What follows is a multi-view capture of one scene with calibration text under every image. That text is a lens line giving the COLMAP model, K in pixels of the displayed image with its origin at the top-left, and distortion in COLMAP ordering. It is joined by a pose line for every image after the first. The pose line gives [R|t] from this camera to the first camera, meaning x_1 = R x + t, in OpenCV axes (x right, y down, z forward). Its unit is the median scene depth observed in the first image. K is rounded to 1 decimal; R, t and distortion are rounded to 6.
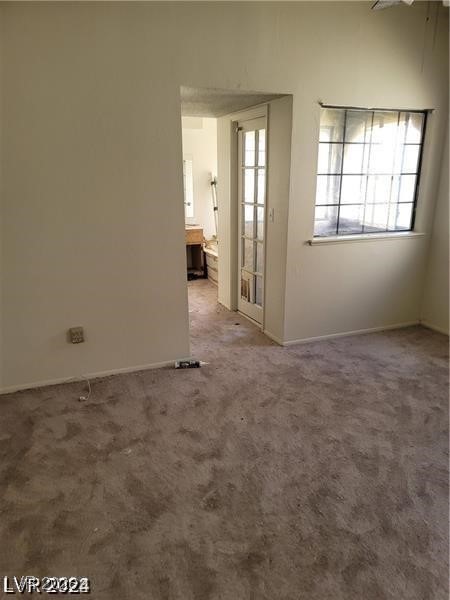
lens RADIAL K [[442.6, 0, 228.4], [0, 442.6, 301.3], [0, 0, 1]] dist [0.062405, -0.055588]
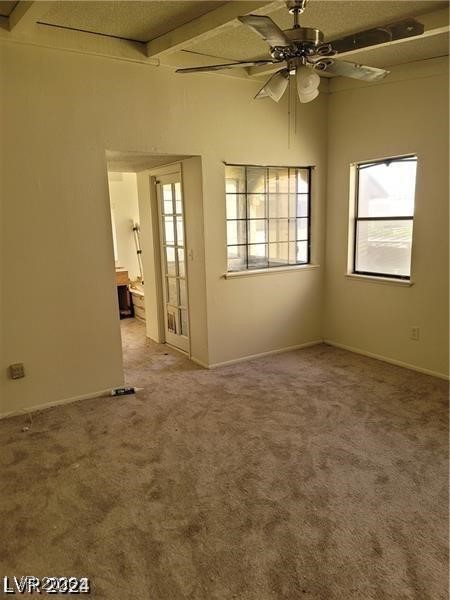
lens RADIAL K [[442.6, 0, 228.4], [0, 442.6, 301.3], [0, 0, 1]] dist [0.062405, -0.055588]
pose [[0.983519, -0.058322, 0.171138, -0.012027], [0.074160, 0.993386, -0.087658, 0.038854], [-0.164893, 0.098905, 0.981340, -0.154261]]
